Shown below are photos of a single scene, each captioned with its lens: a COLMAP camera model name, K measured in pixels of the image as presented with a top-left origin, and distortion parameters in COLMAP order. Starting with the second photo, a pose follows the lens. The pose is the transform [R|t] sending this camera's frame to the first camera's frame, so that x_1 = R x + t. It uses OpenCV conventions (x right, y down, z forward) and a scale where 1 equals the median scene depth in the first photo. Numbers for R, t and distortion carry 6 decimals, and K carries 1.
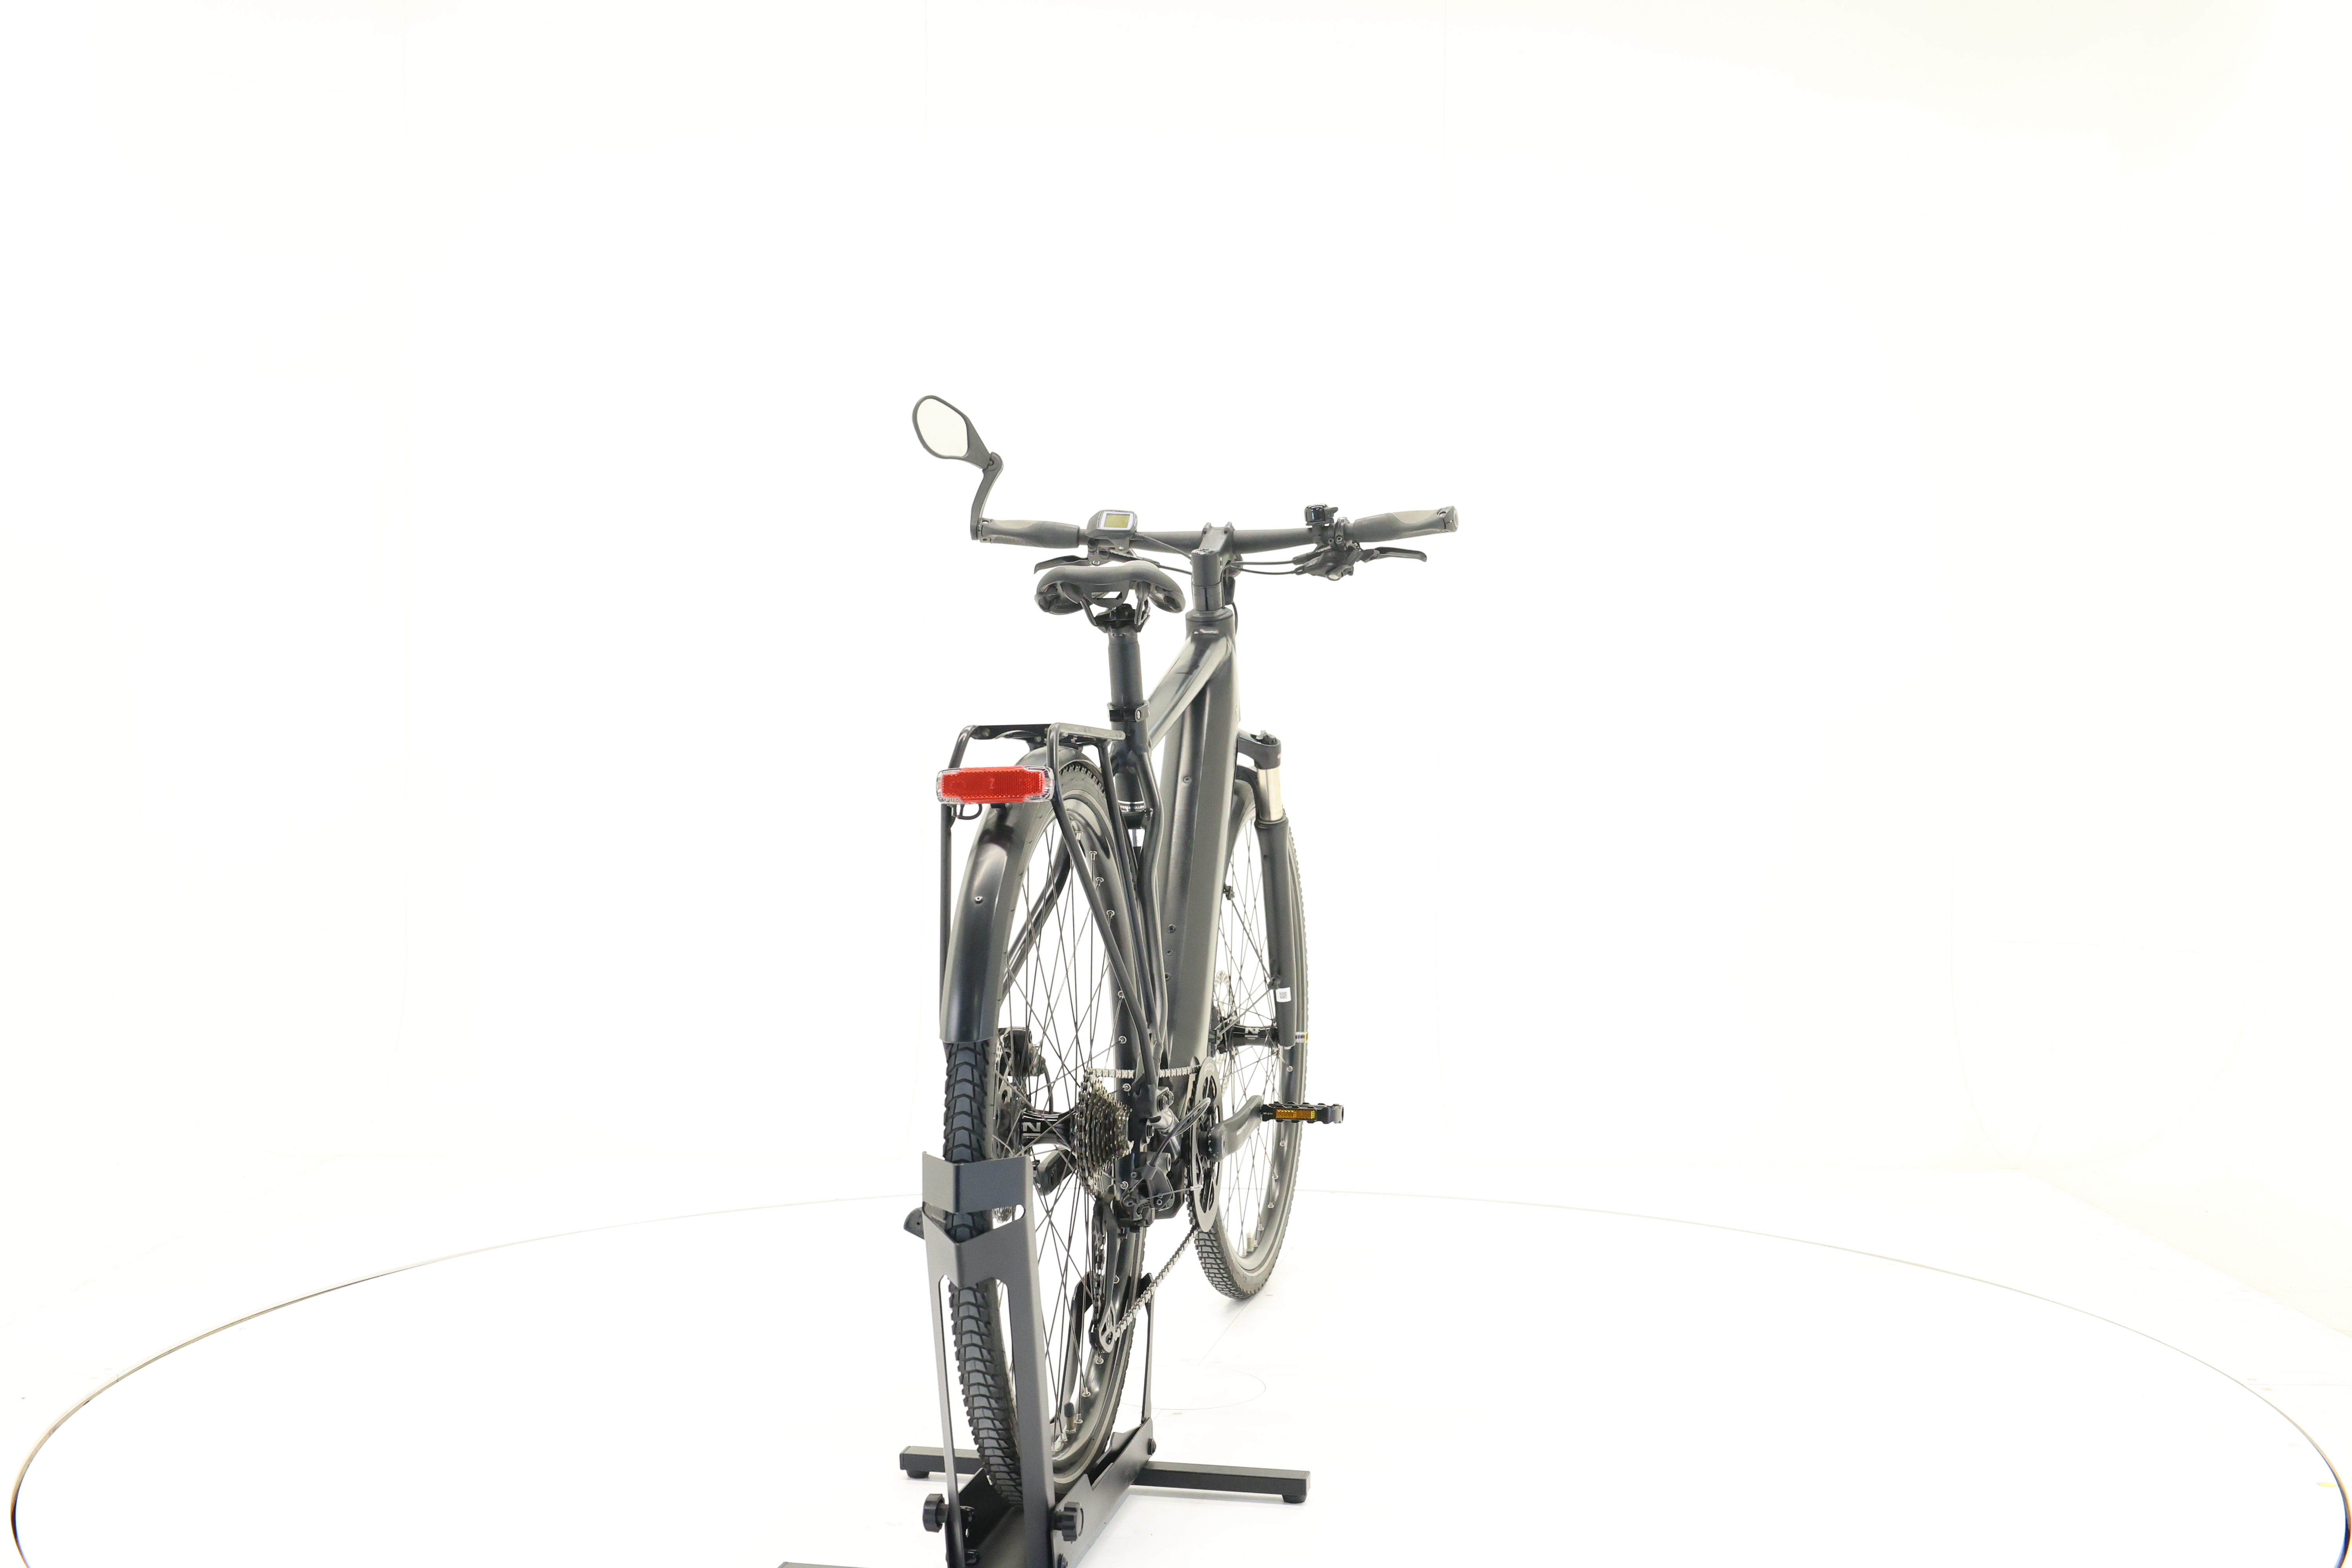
lens RADIAL K [[2542.5, 0, 1179.1], [0, 2542.5, 782.0], [0, 0, 1]] dist [-0.002660, 0.000000]
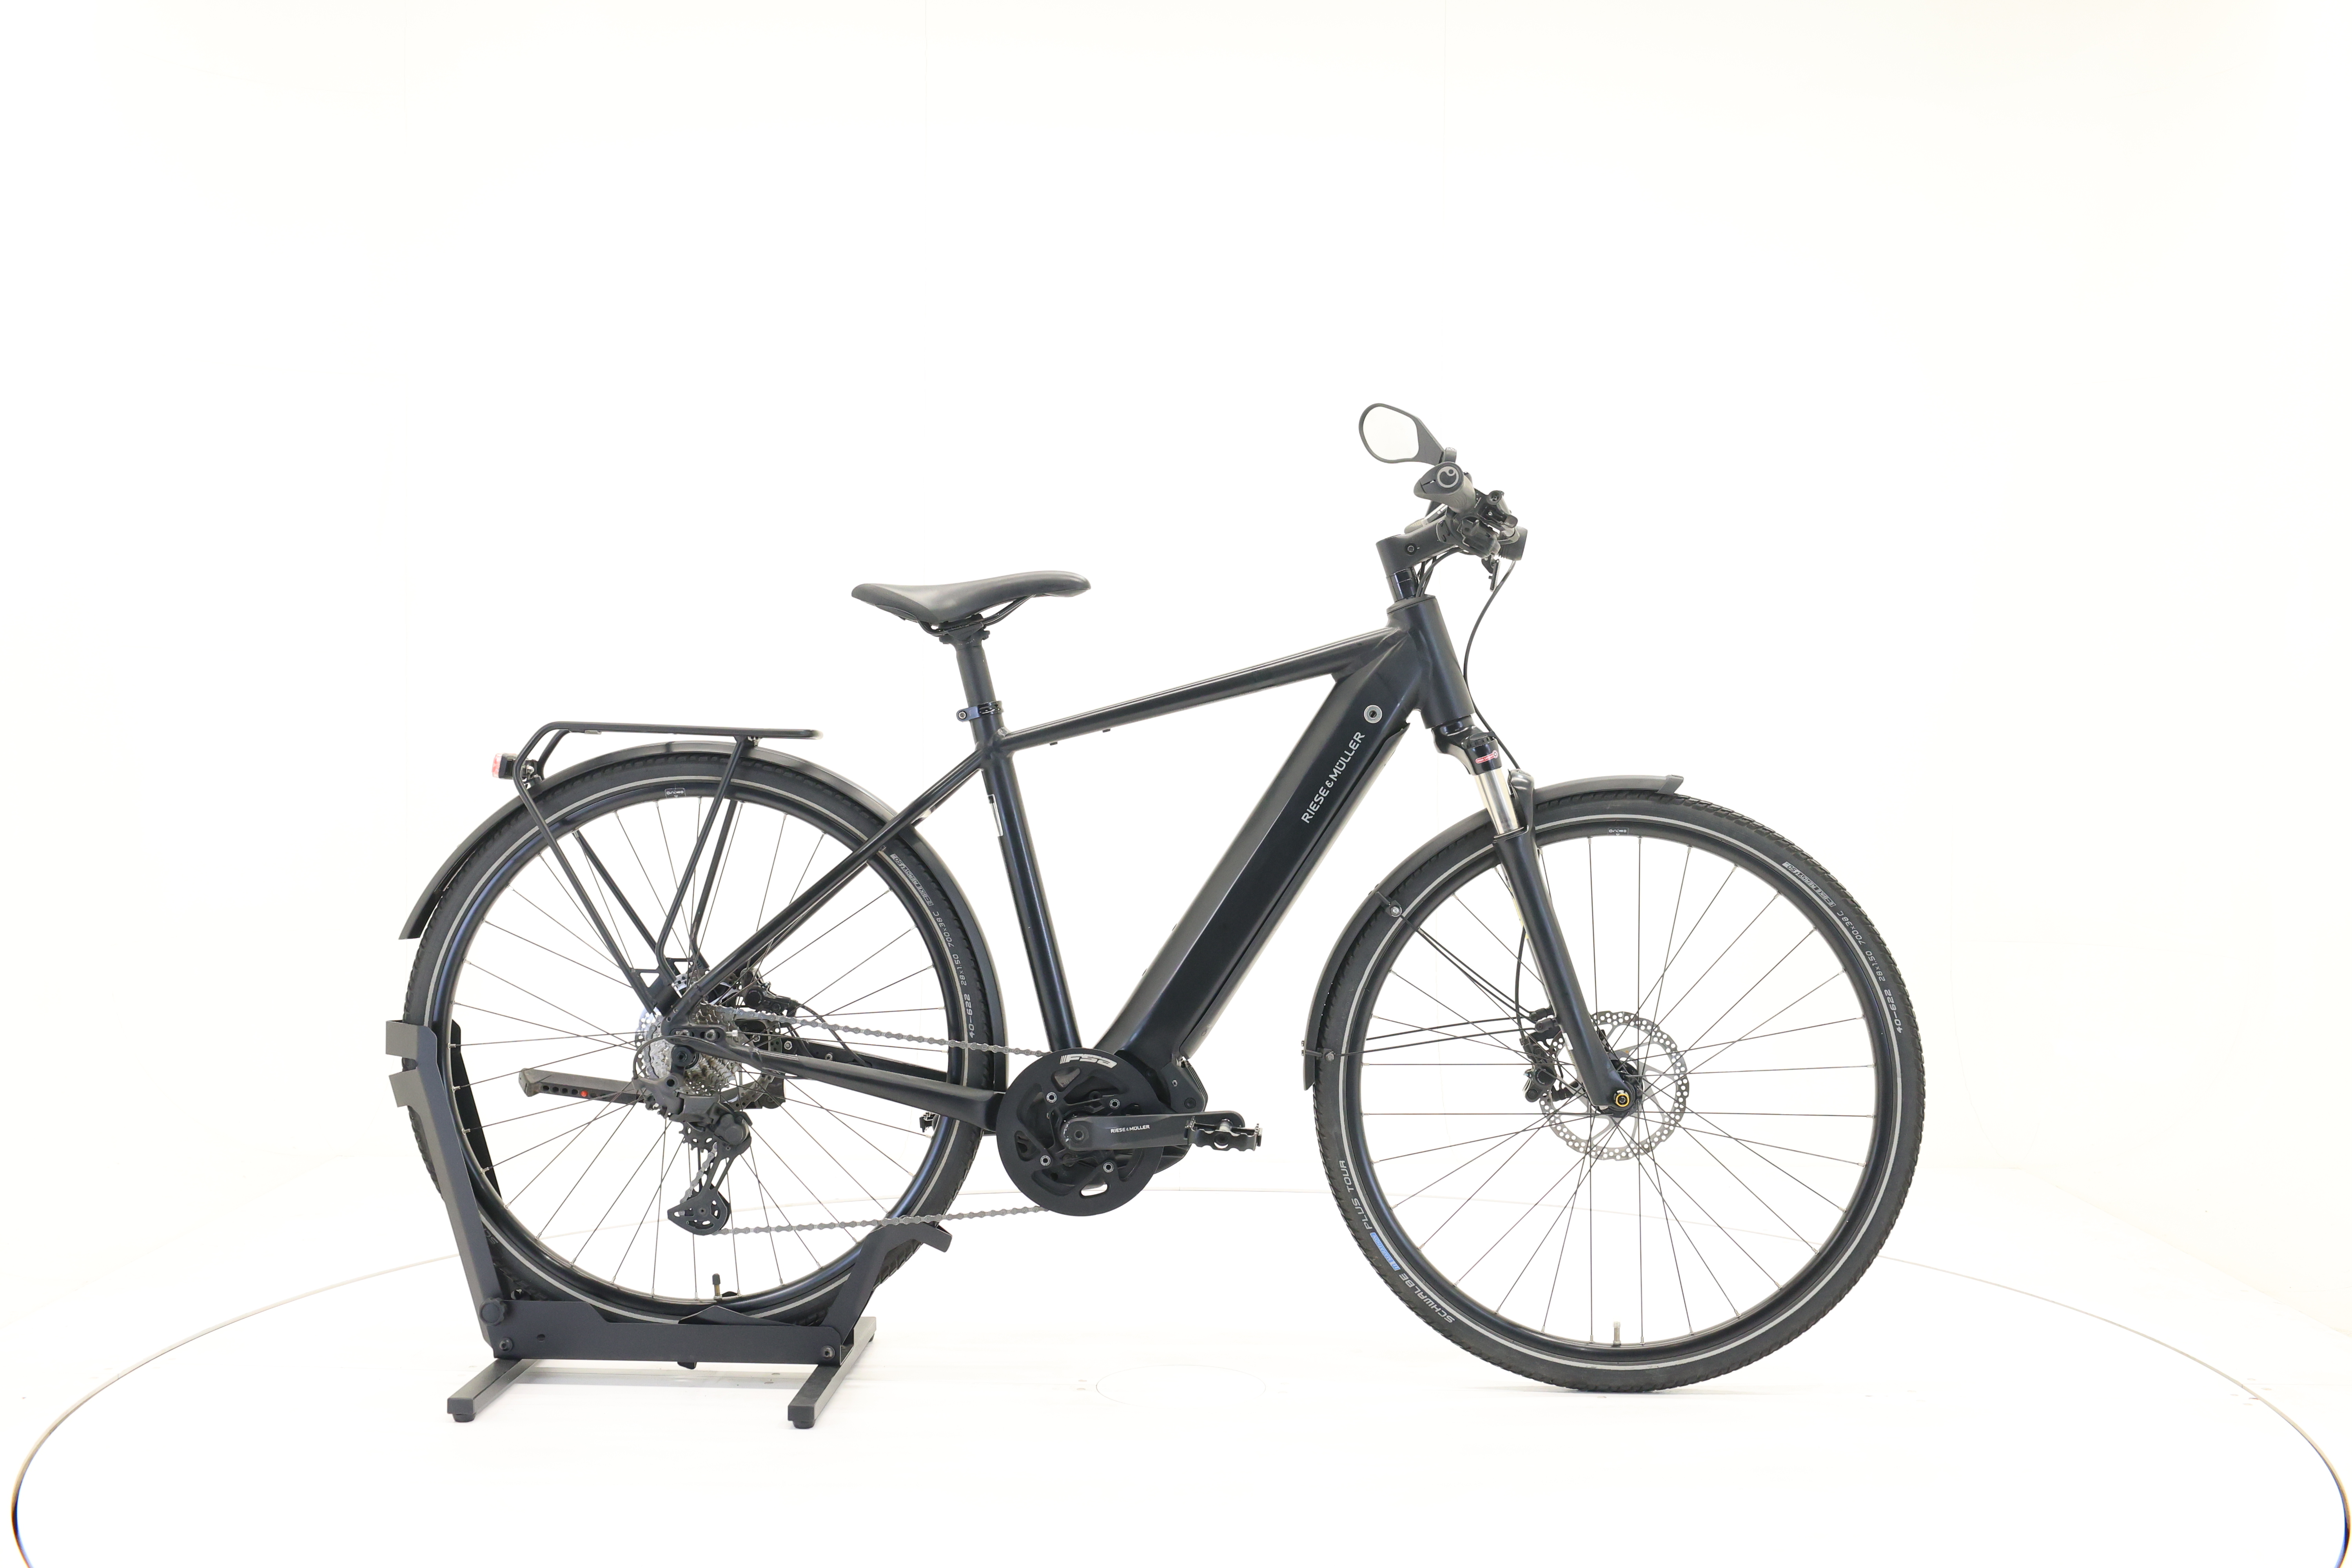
lens RADIAL K [[2542.5, 0, 1166.3], [0, 2542.5, 778.5], [0, 0, 1]] dist [-0.002660, 0.000000]
pose [[0.149254, 0.016731, -0.988657, 0.904497], [-0.023934, 0.999625, 0.013303, -0.013248], [0.988509, 0.021677, 0.149598, 0.770787]]
